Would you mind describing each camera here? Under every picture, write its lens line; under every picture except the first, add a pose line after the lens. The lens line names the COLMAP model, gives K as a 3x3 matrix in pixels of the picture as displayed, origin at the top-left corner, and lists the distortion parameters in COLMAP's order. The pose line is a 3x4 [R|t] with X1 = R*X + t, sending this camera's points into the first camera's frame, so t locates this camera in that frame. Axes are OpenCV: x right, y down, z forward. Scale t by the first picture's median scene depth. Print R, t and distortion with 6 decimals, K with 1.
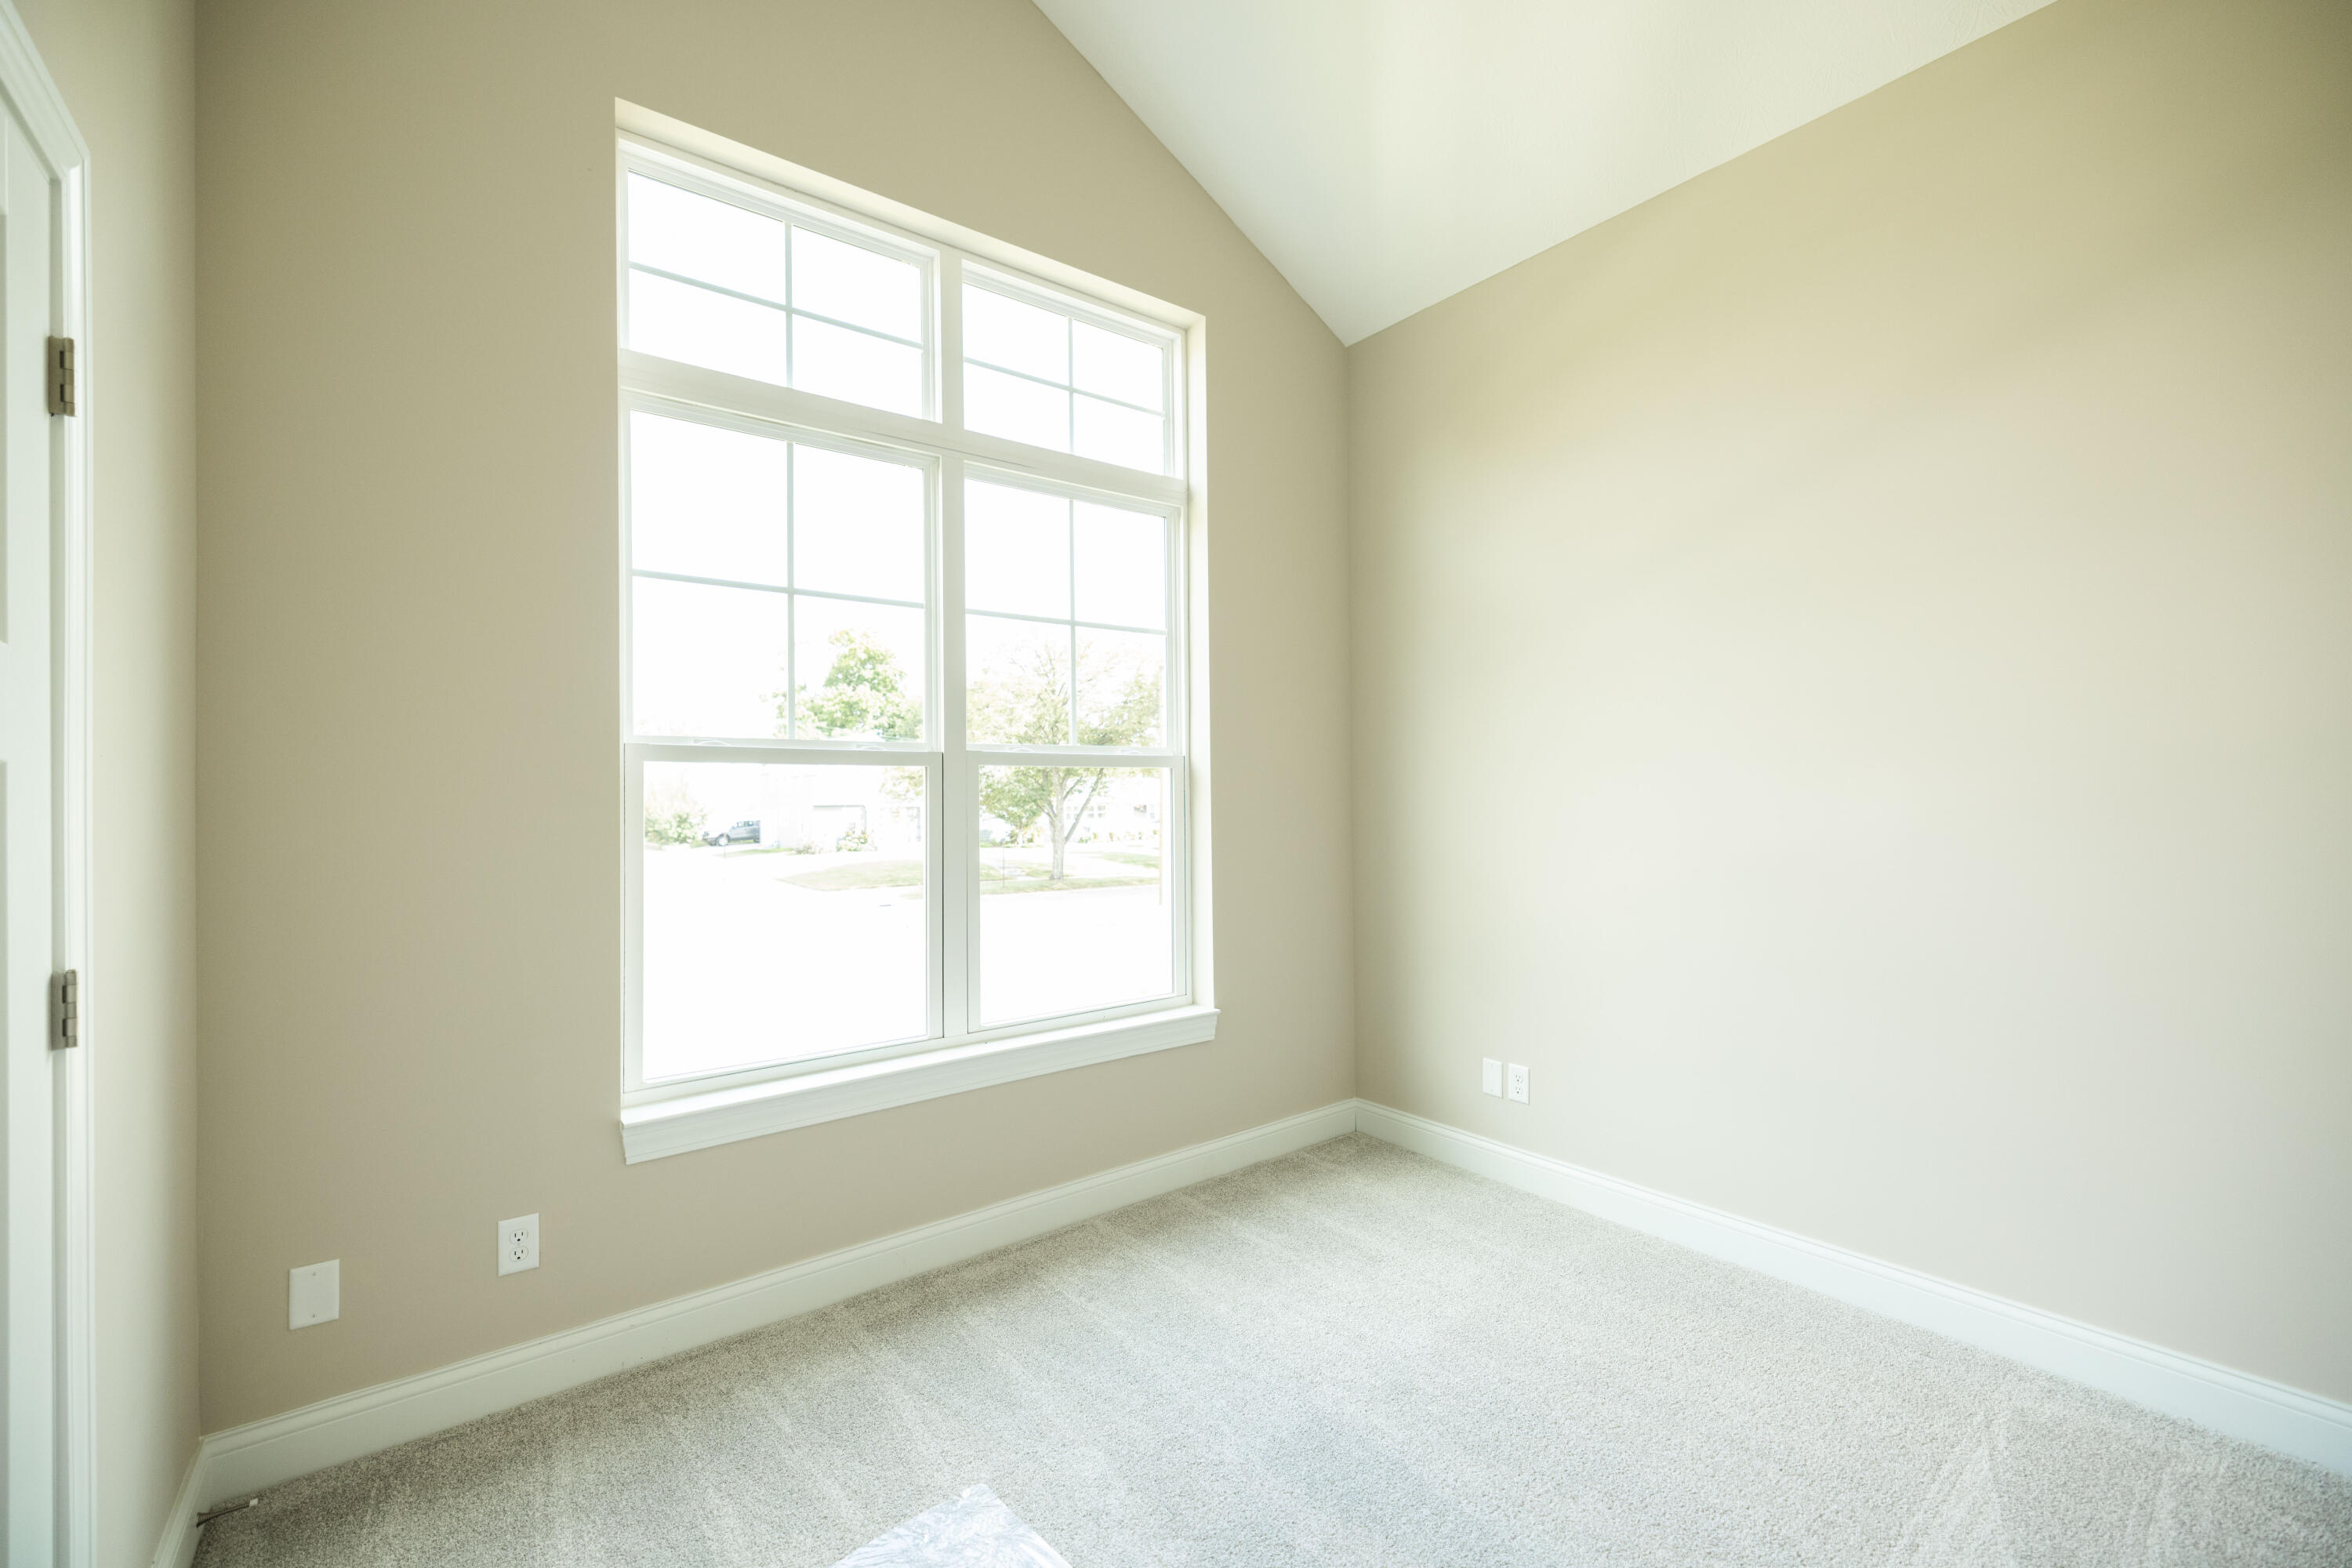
lens RADIAL K [[982.5, 0, 1176.0], [0, 982.5, 784.0], [0, 0, 1]] dist [0.000754, 0.000190]
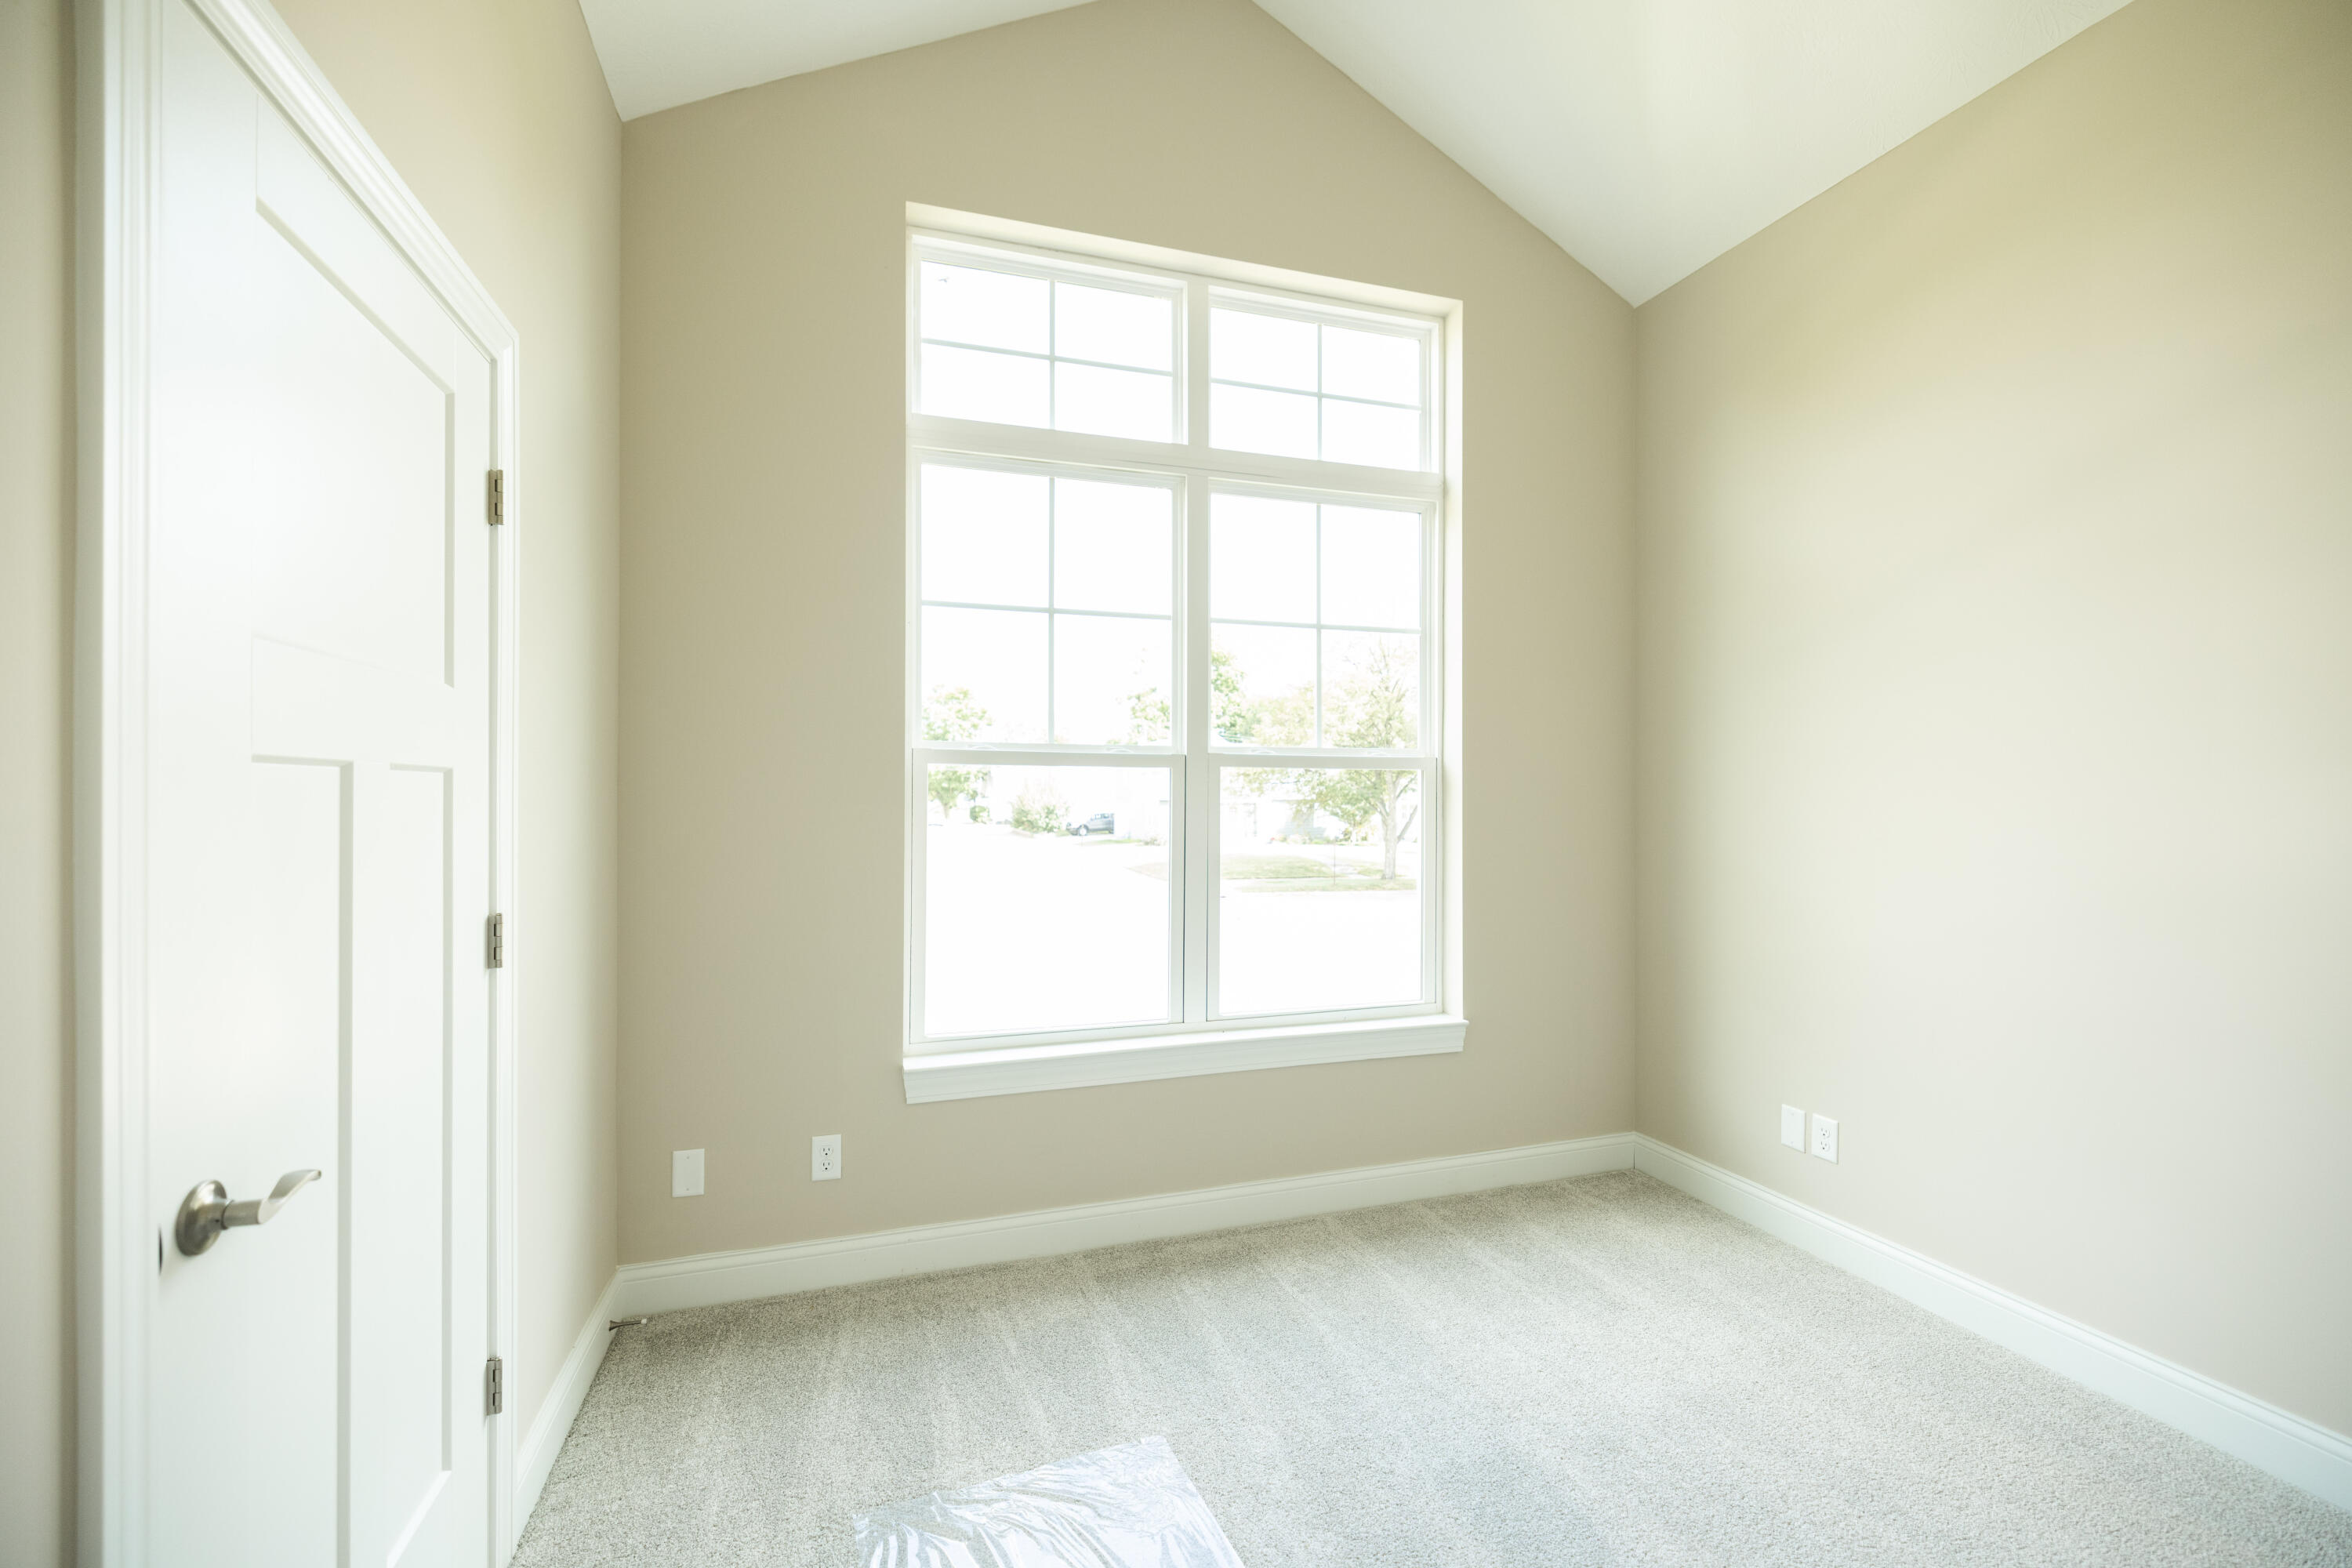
lens RADIAL K [[983.2, 0, 1175.7], [0, 983.2, 789.3], [0, 0, 1]] dist [0.002206, -0.000193]
pose [[0.941456, 0.011602, -0.336937, 0.118352], [-0.008946, 0.999915, 0.009434, -0.005523], [0.337018, -0.005867, 0.941480, -0.004941]]
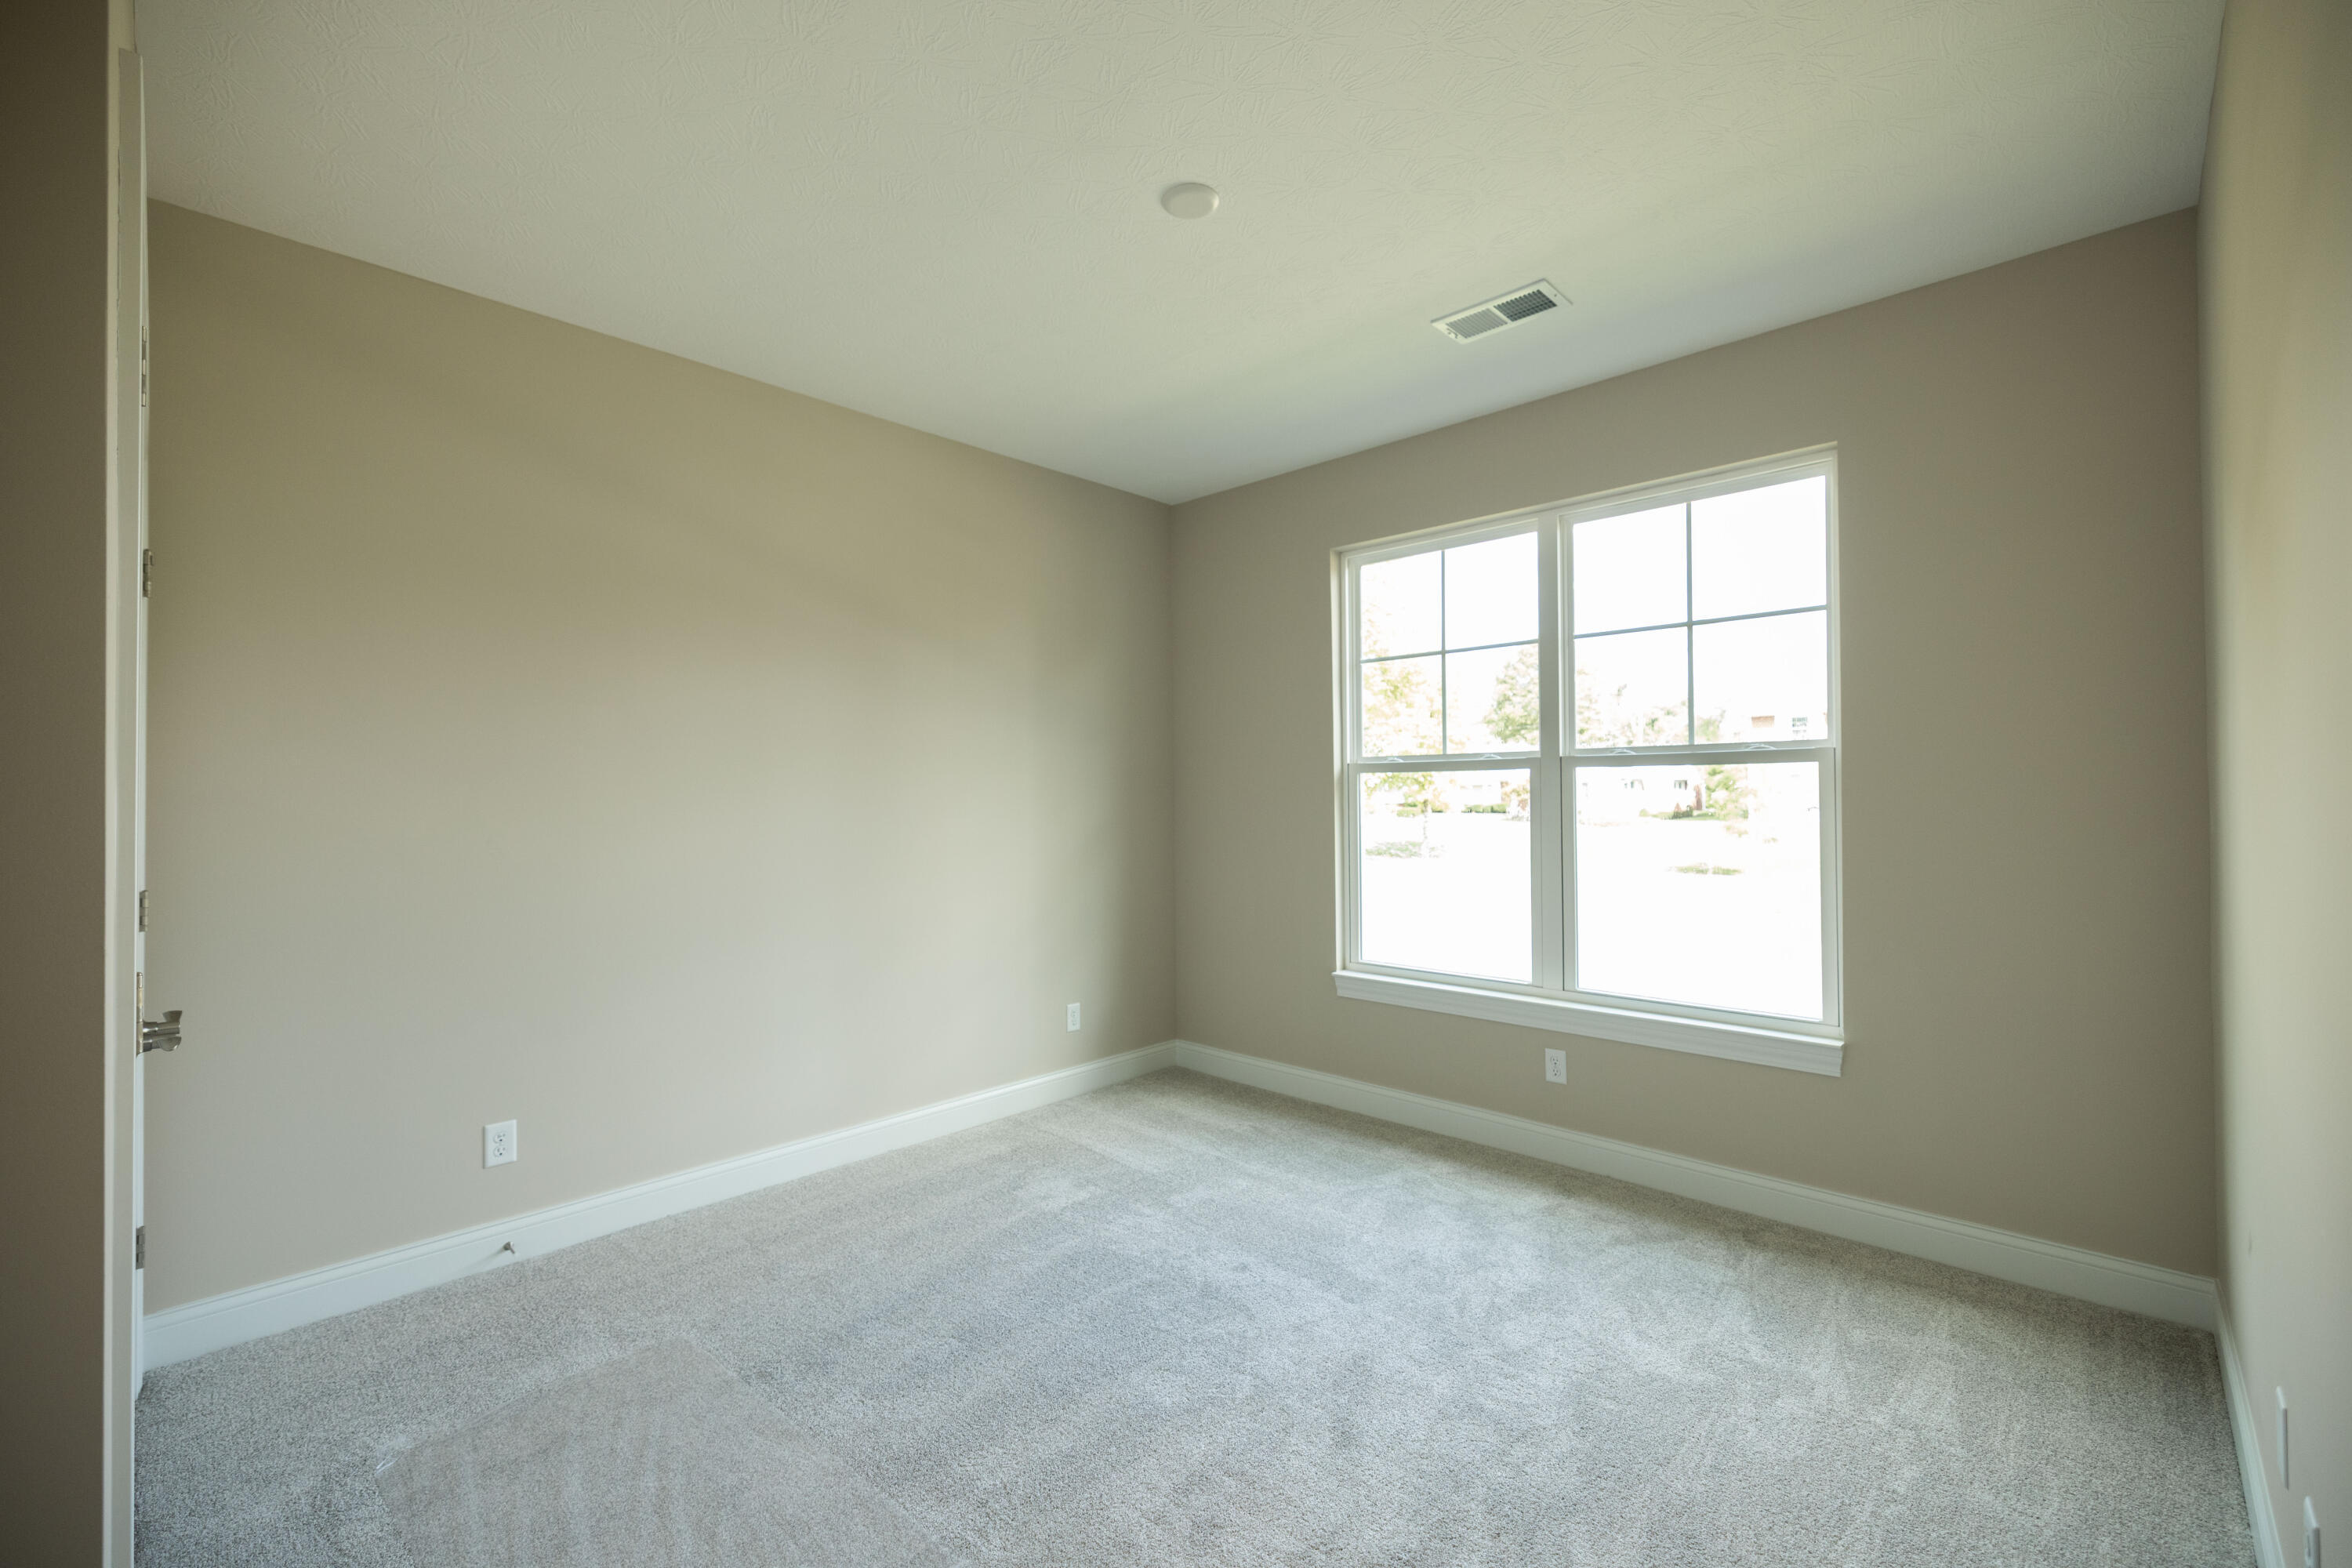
lens RADIAL K [[976.2, 0, 1168.1], [0, 976.2, 784.3], [0, 0, 1]] dist [0.001479, -0.000427]
pose [[0.164126, -0.004965, -0.986427, 0.964642], [0.015752, 0.999873, -0.002412, -0.004555], [0.986314, -0.015142, 0.164183, 0.352638]]
